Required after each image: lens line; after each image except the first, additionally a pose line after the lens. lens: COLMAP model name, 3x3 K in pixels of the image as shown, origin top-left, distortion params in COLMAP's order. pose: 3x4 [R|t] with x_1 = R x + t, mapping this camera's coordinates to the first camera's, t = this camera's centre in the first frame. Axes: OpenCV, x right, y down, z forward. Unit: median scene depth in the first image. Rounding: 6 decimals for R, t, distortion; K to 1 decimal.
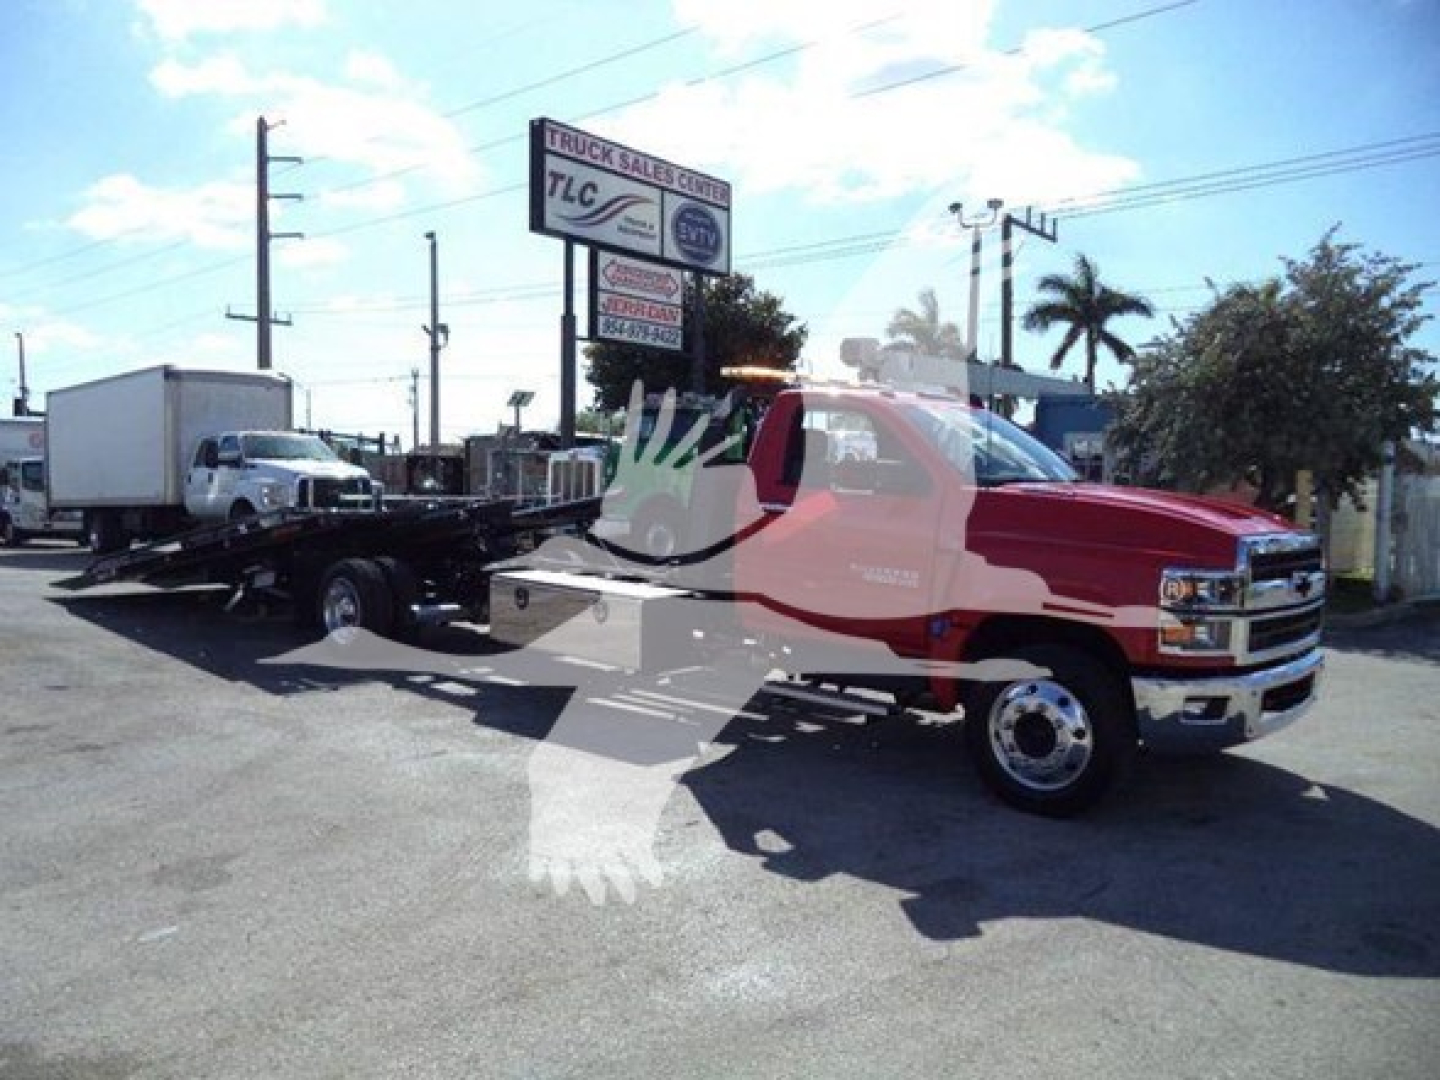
lens RADIAL K [[1166.7, 0, 721.4], [0, 1166.7, 558.8], [0, 0, 1]] dist [-0.028768, -0.004908]
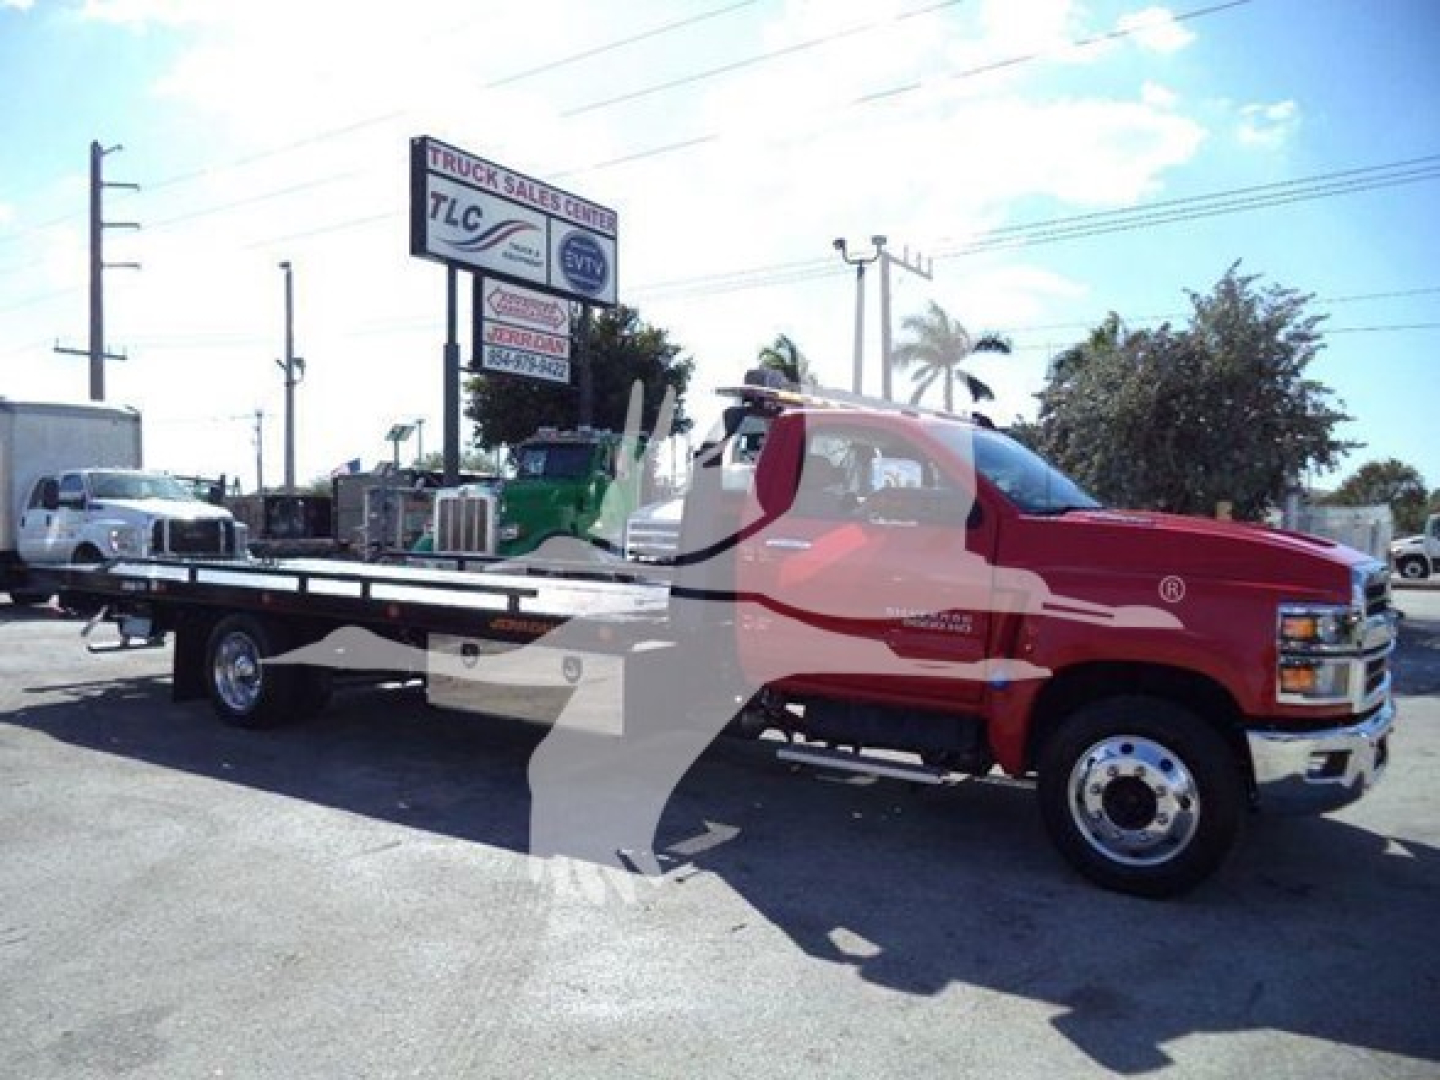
lens RADIAL K [[1166.7, 0, 721.4], [0, 1166.7, 558.8], [0, 0, 1]] dist [-0.028768, -0.004908]
pose [[0.992148, -0.012806, 0.124410, -0.034215], [0.017063, 0.999303, -0.033210, -0.001246], [-0.123898, 0.035072, 0.991675, 0.045997]]
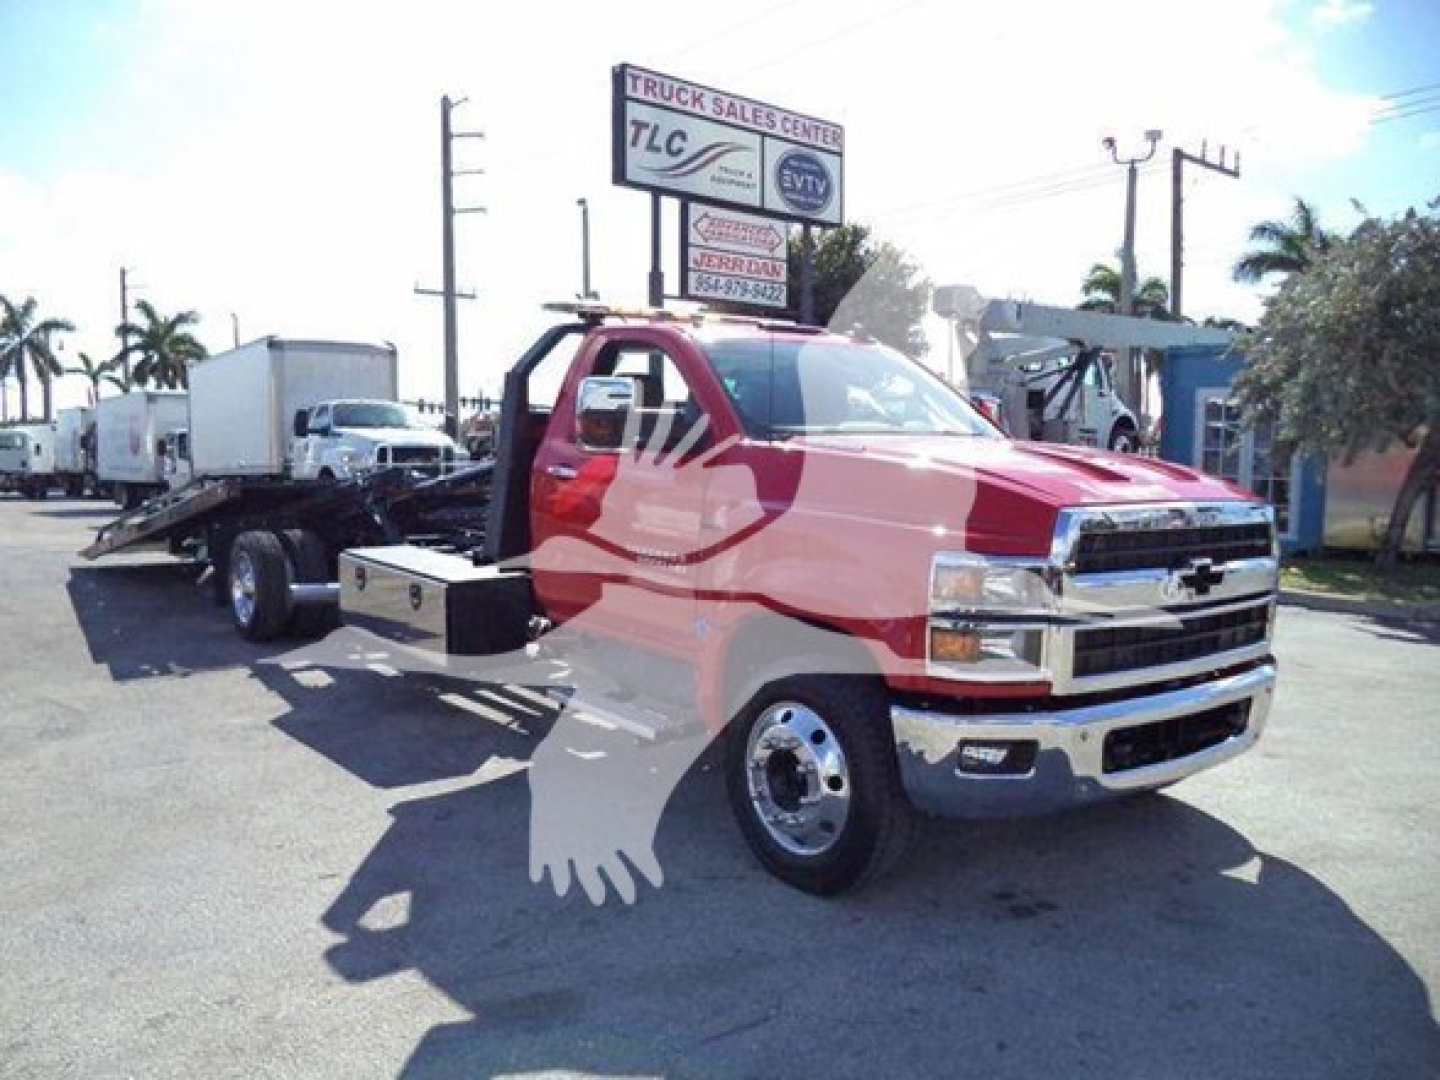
lens RADIAL K [[1174.7, 0, 727.9], [0, 1174.7, 538.5], [0, 0, 1]] dist [-0.015017, -0.004704]
pose [[0.984903, 0.006155, -0.172998, 0.092088], [-0.004734, 0.999952, 0.008621, -0.001603], [0.173043, -0.007672, 0.984884, 0.068873]]
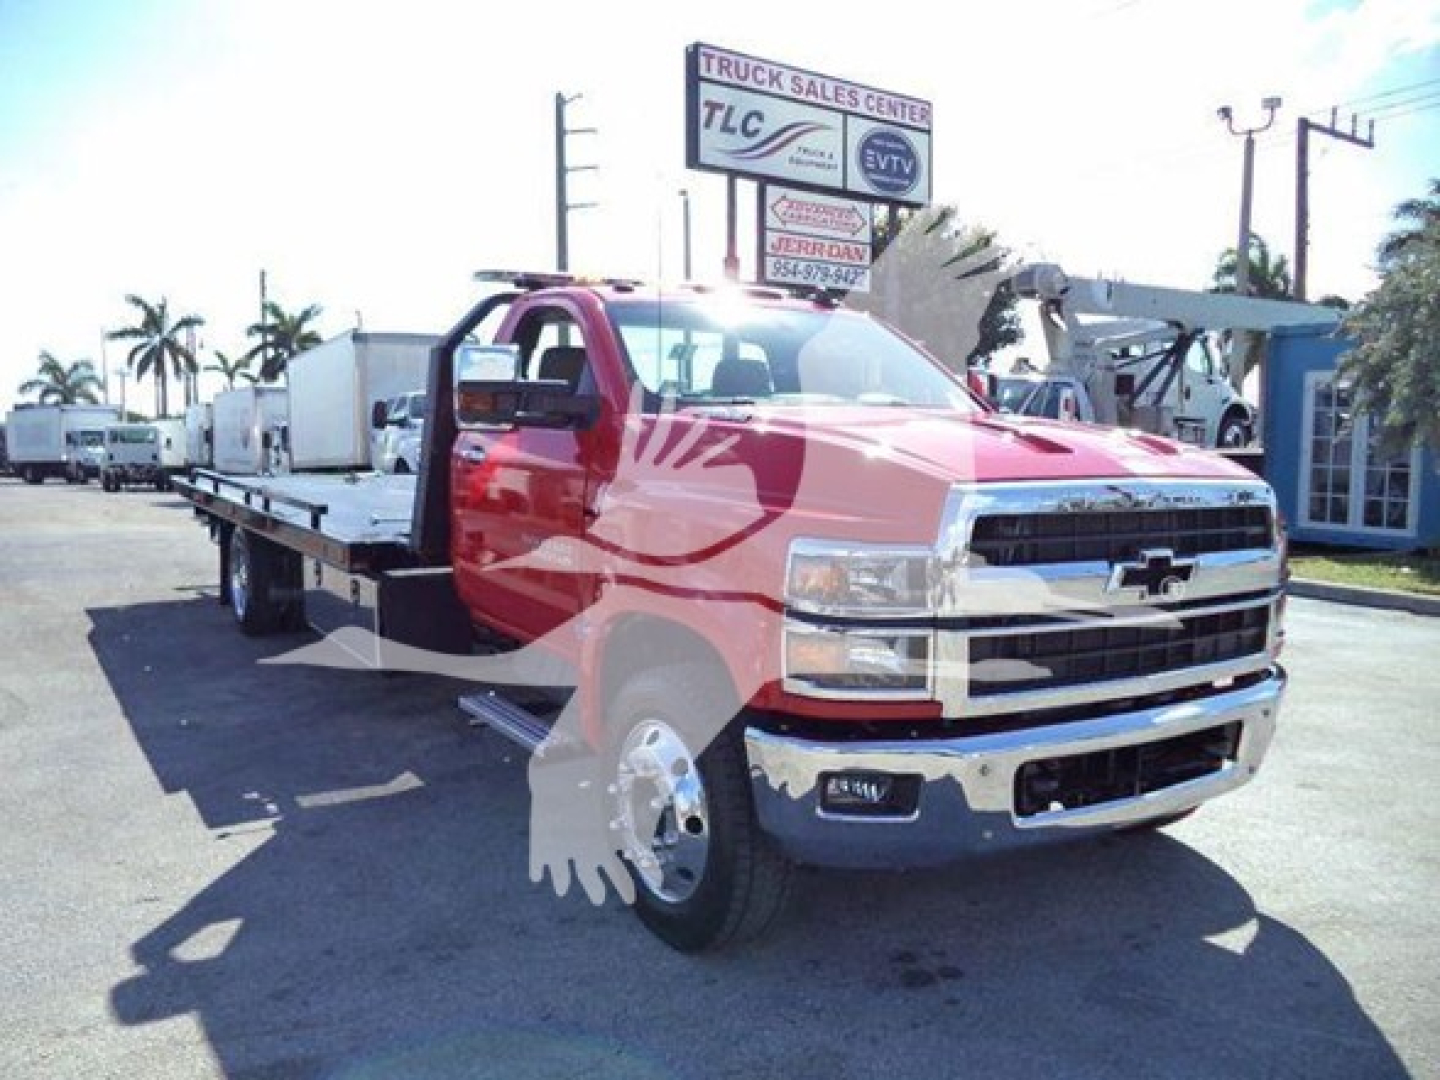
lens RADIAL K [[1174.7, 0, 727.9], [0, 1174.7, 538.5], [0, 0, 1]] dist [-0.015017, -0.004704]
pose [[0.961211, 0.013296, -0.275495, 0.123645], [-0.009881, 0.999856, 0.013778, -0.000528], [0.275638, -0.010522, 0.961204, 0.106000]]
